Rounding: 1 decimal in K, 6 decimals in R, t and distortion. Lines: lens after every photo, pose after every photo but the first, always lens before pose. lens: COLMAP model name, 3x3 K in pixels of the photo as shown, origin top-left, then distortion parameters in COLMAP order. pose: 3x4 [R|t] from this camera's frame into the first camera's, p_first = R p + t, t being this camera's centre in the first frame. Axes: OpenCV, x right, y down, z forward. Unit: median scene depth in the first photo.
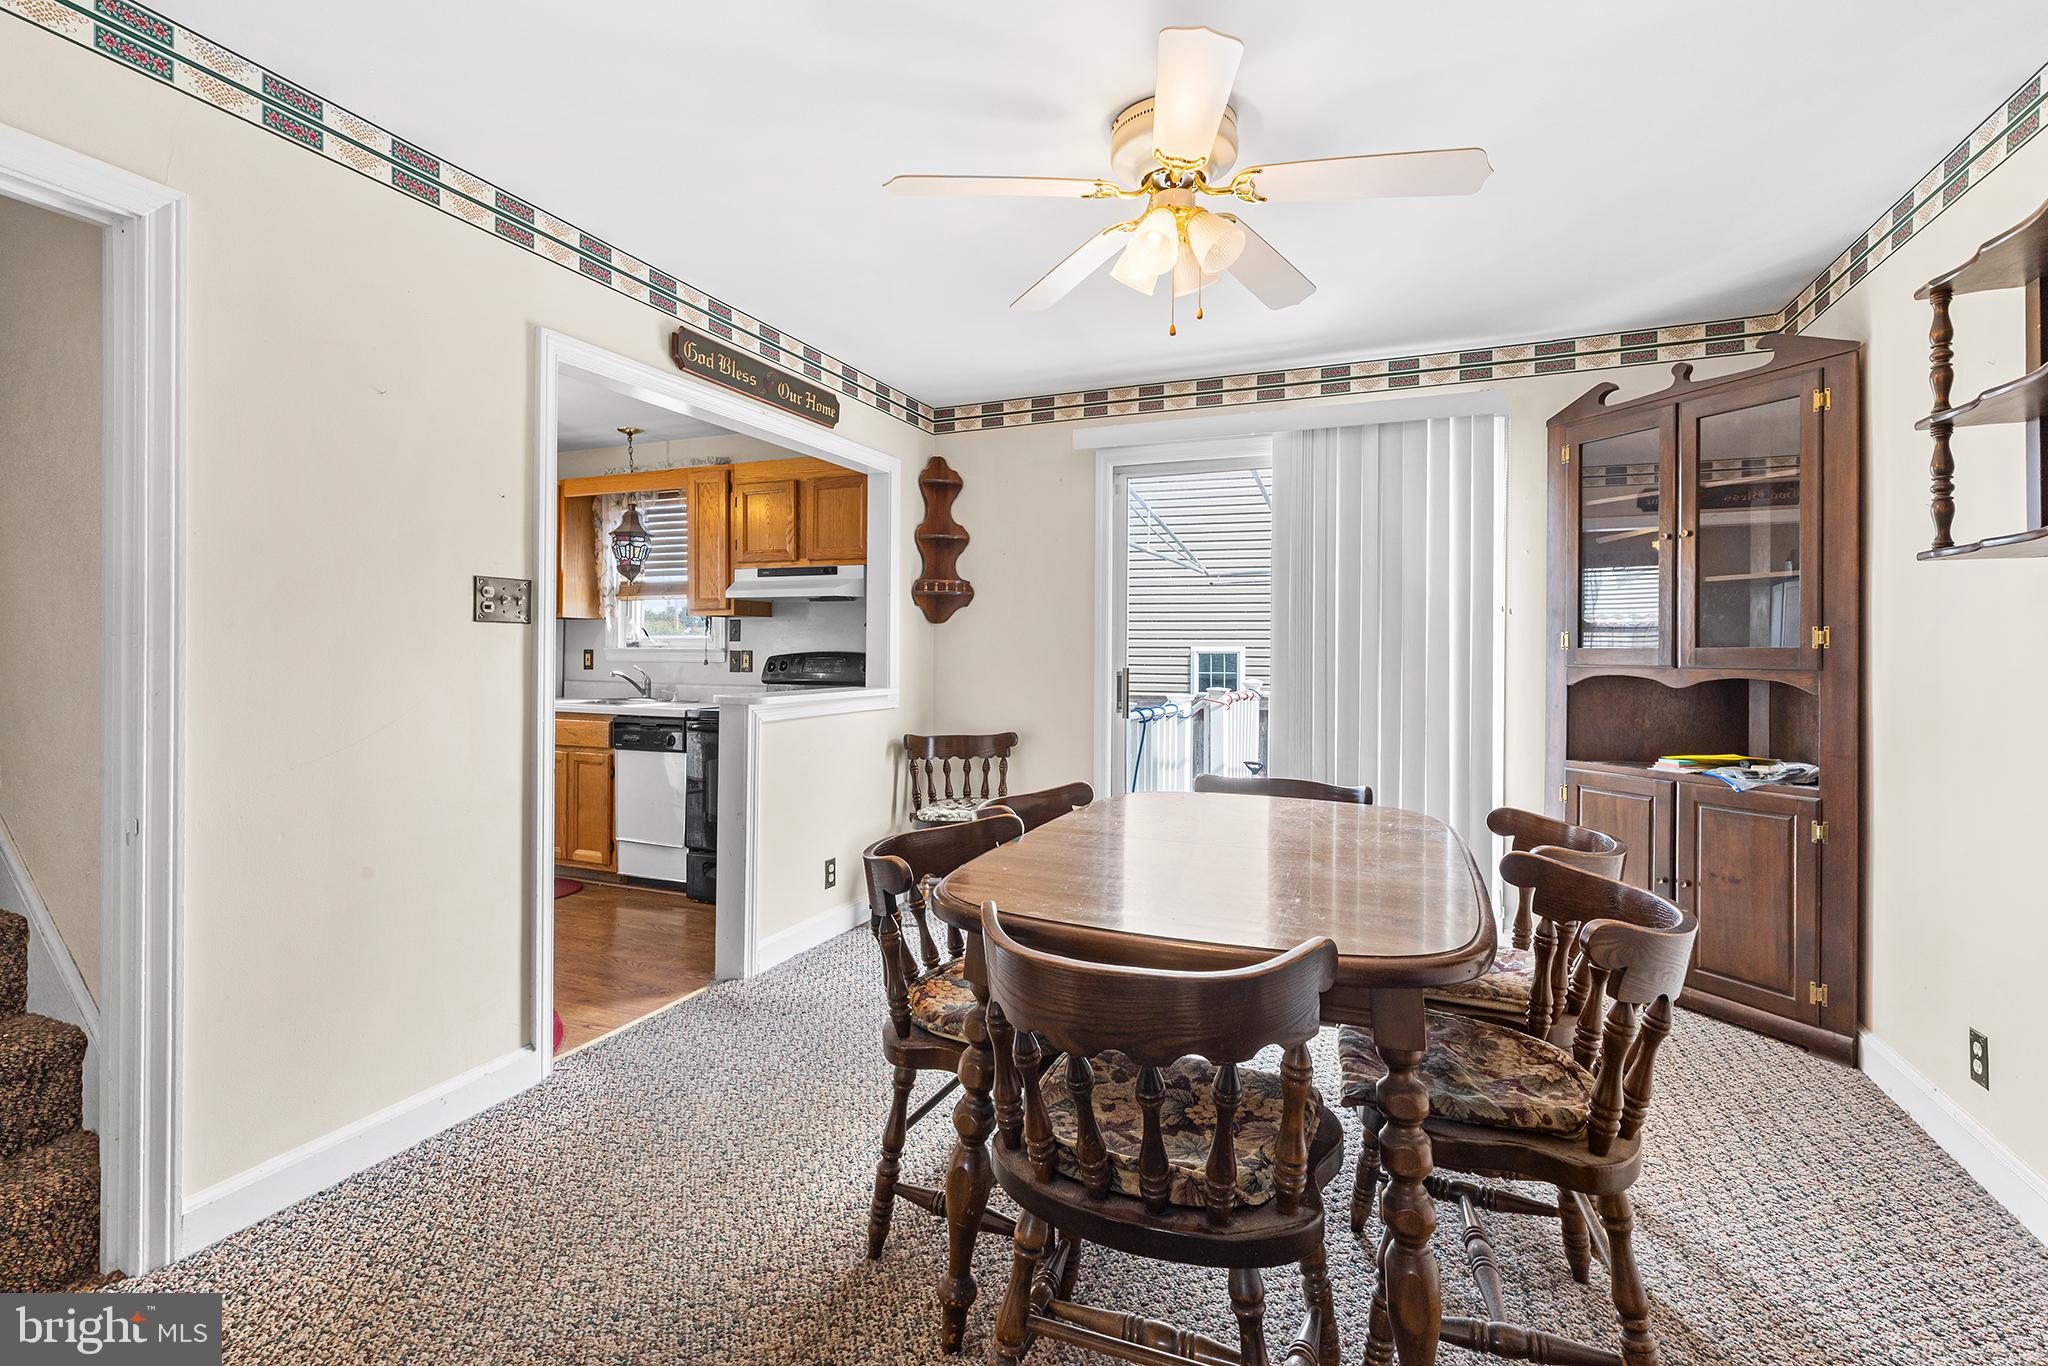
lens RADIAL K [[919.0, 0, 1020.9], [0, 919.0, 655.2], [0, 0, 1]] dist [-0.001041, 0.000690]
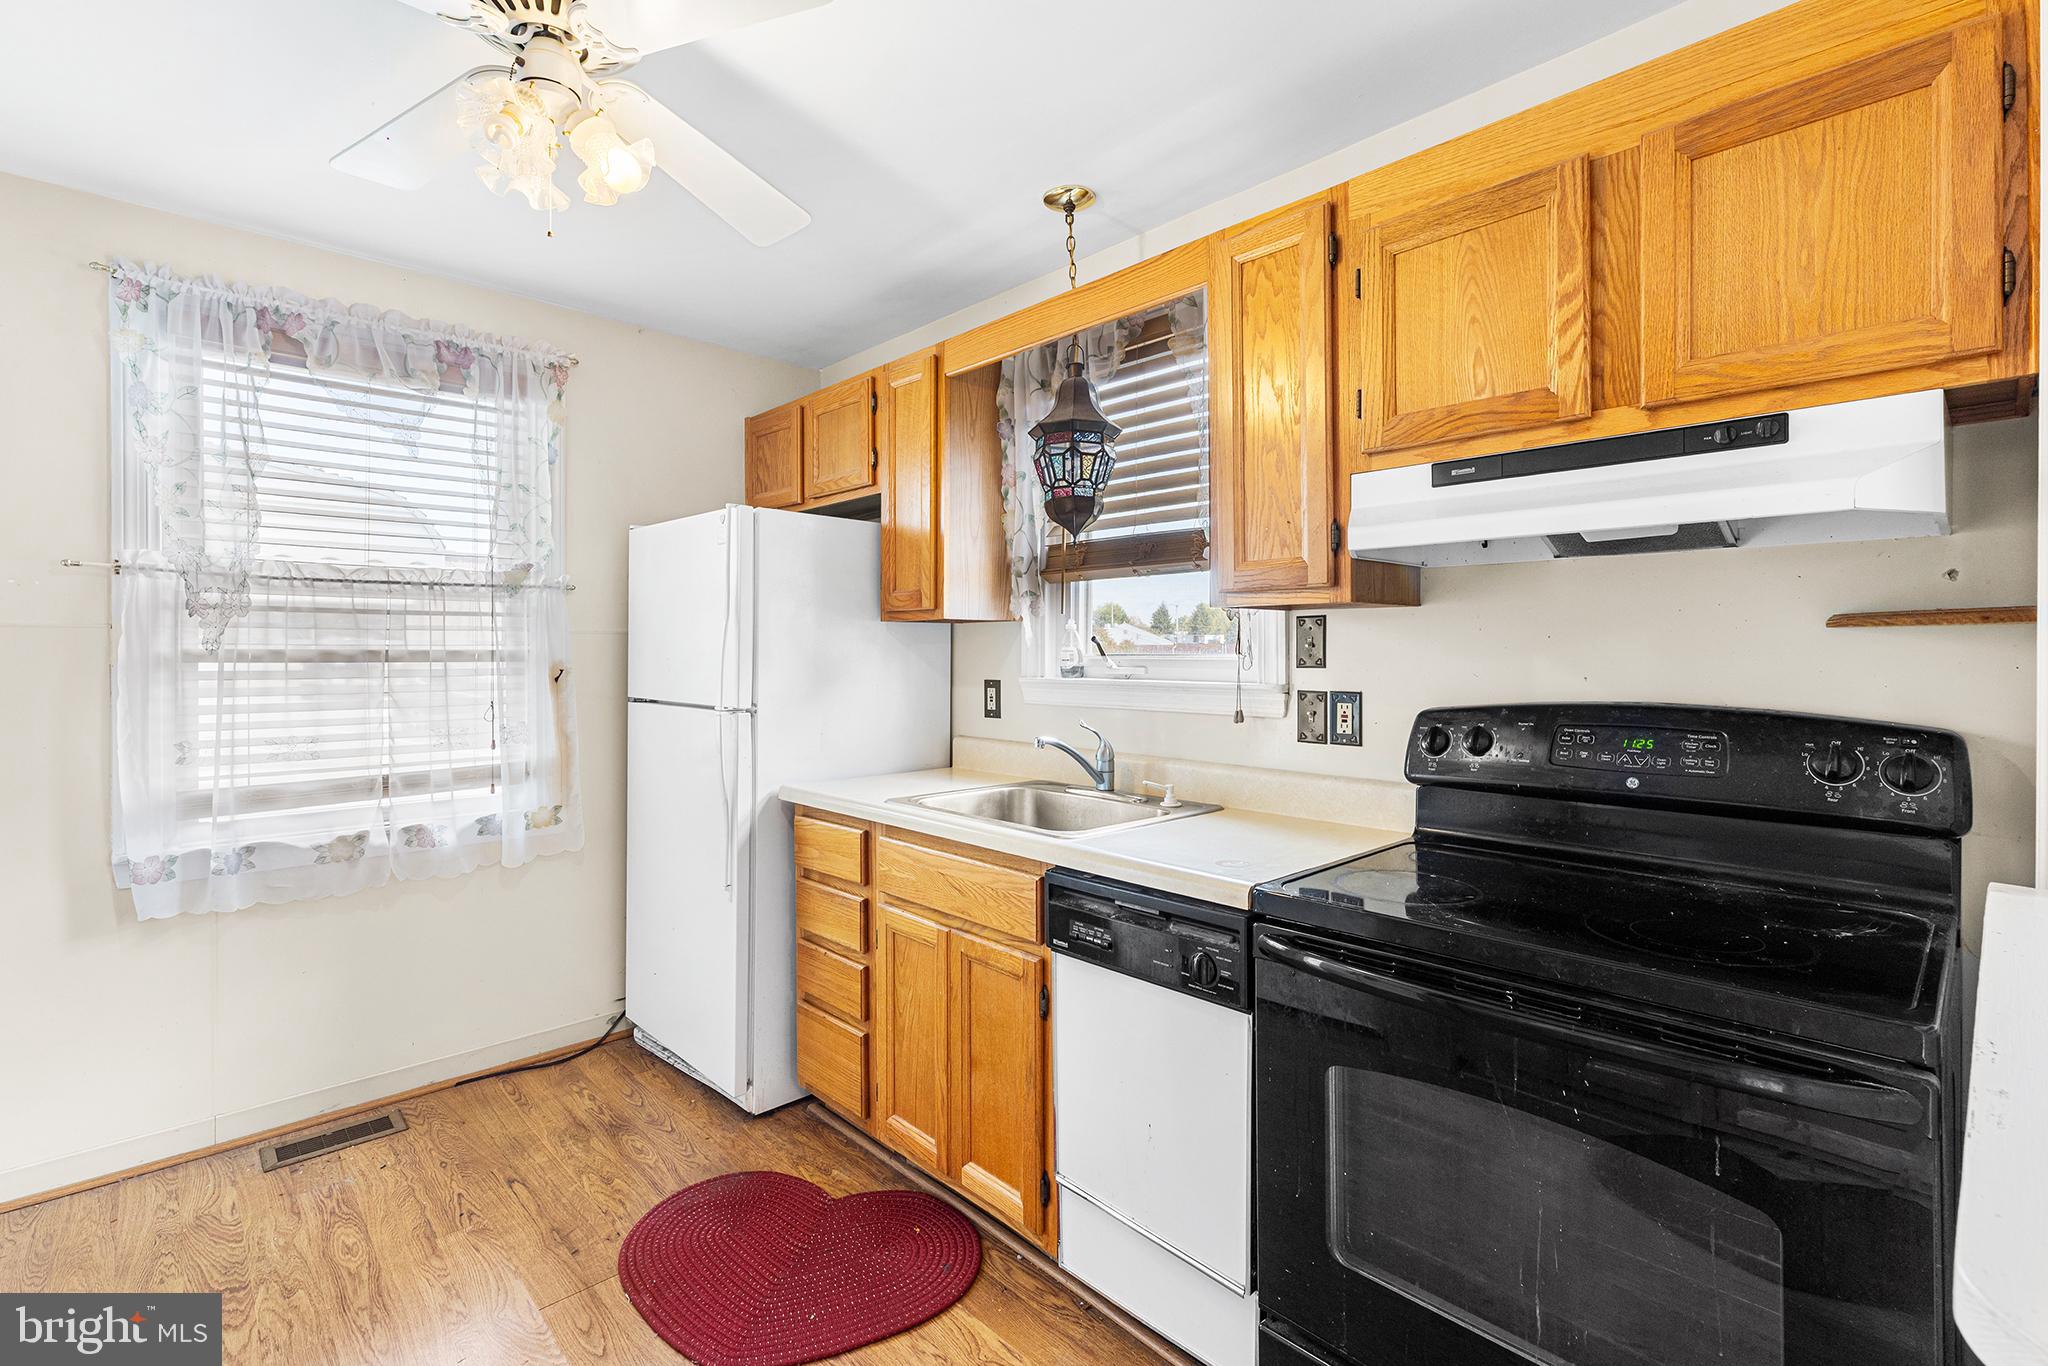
lens RADIAL K [[919.0, 0, 1023.4], [0, 919.0, 649.7], [0, 0, 1]] dist [-0.001041, 0.000690]
pose [[0.915500, -0.009904, -0.402196, -0.272727], [0.008547, 0.999950, -0.005169, -0.022964], [0.402227, 0.001295, 0.915539, 0.590446]]
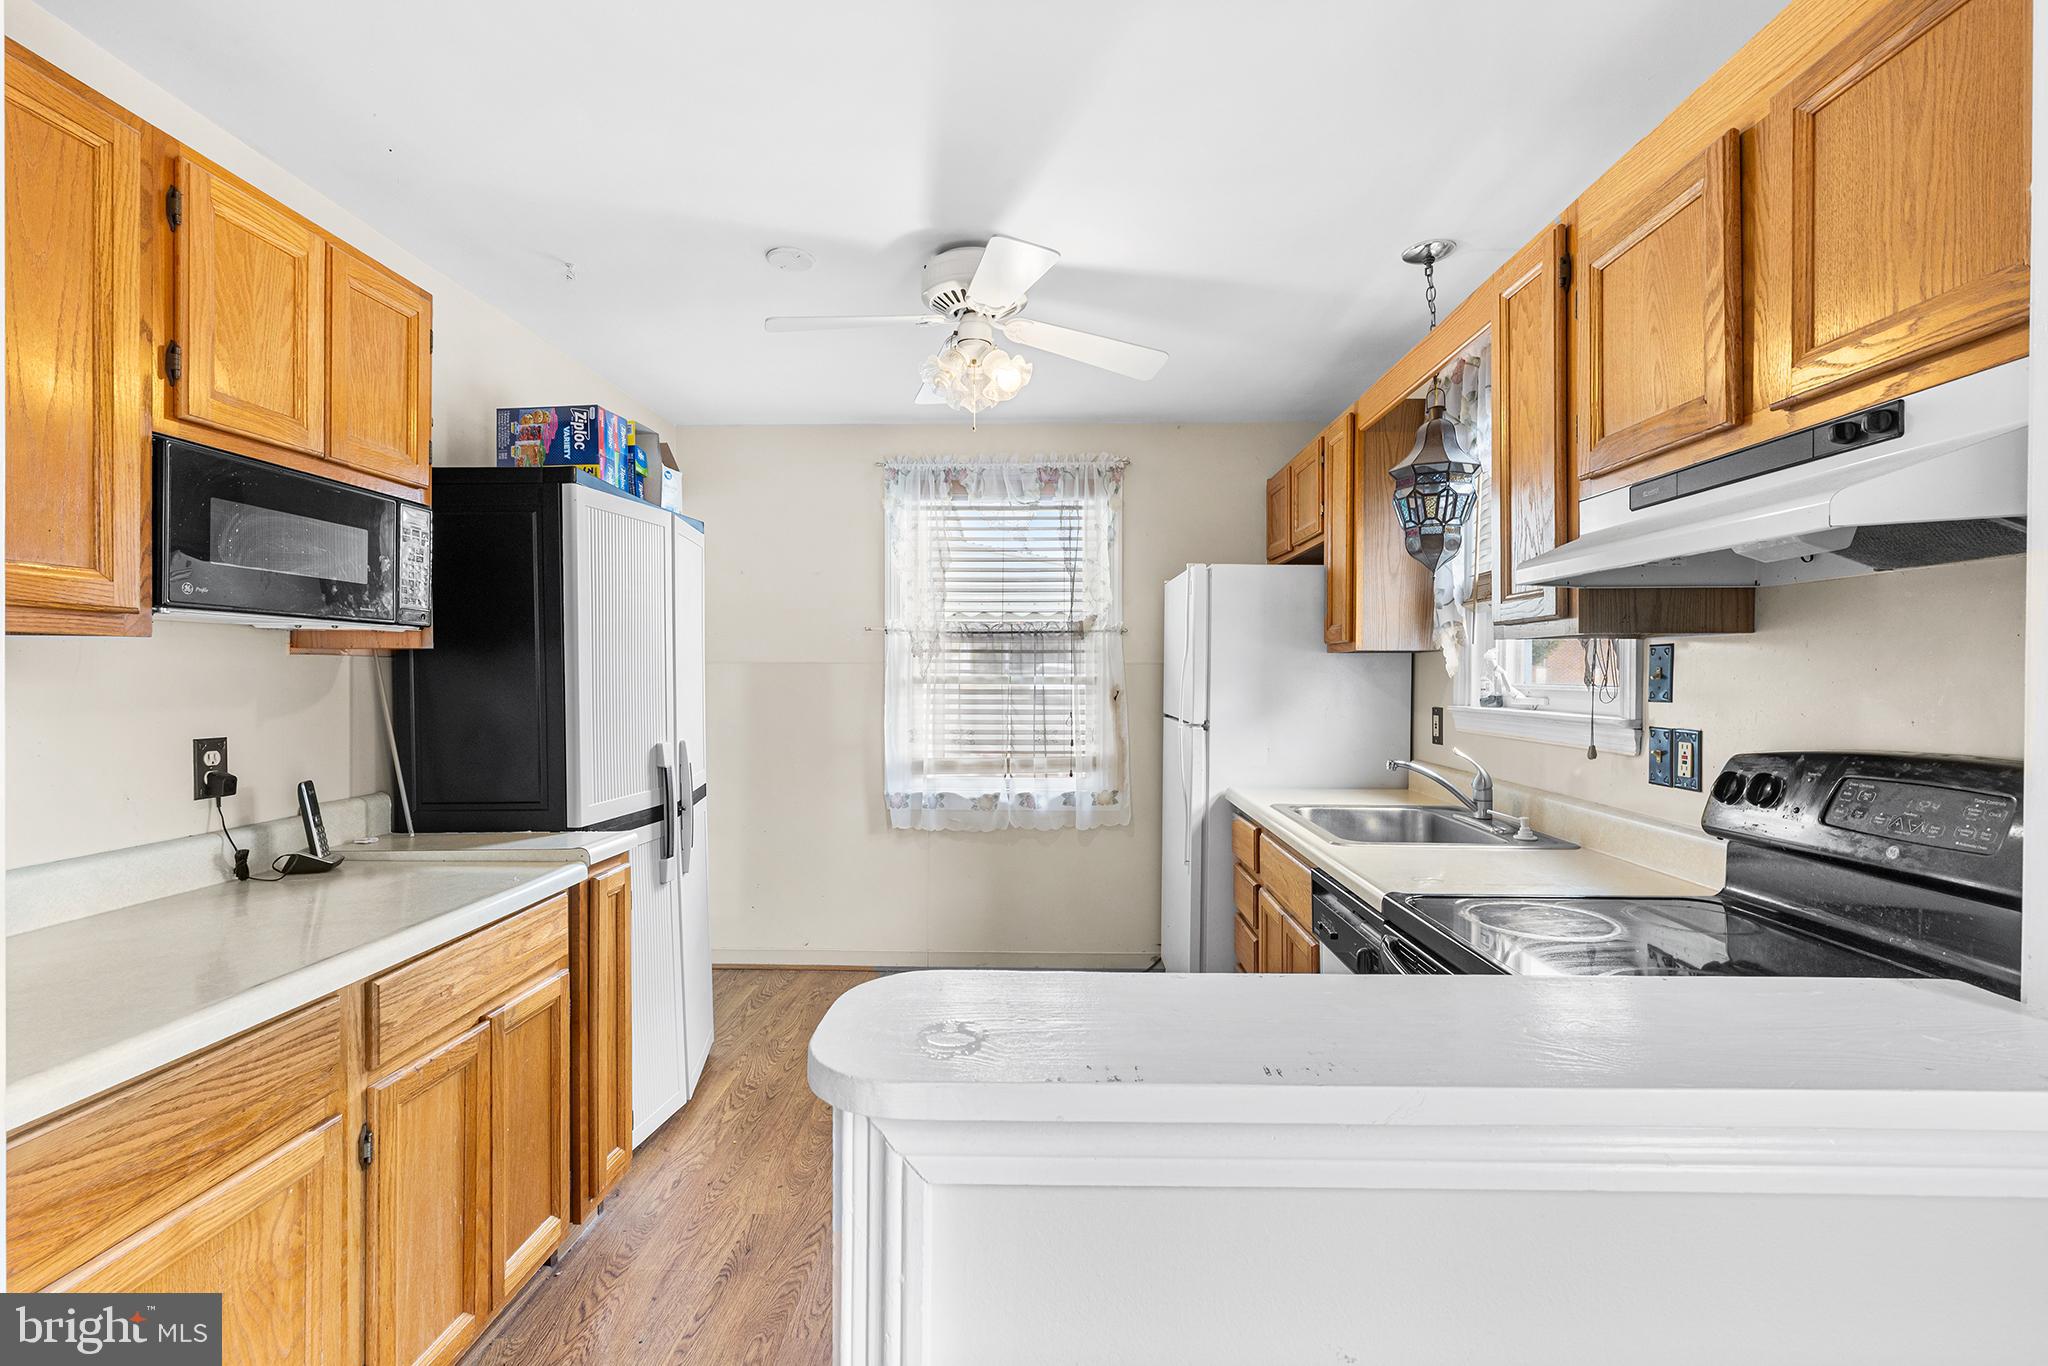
lens RADIAL K [[919.0, 0, 1029.8], [0, 919.0, 679.1], [0, 0, 1]] dist [-0.001041, 0.000690]
pose [[0.362827, -0.002261, -0.931854, -0.059916], [0.000282, 0.999997, -0.002316, -0.024401], [0.931857, 0.000578, 0.362826, 0.648869]]
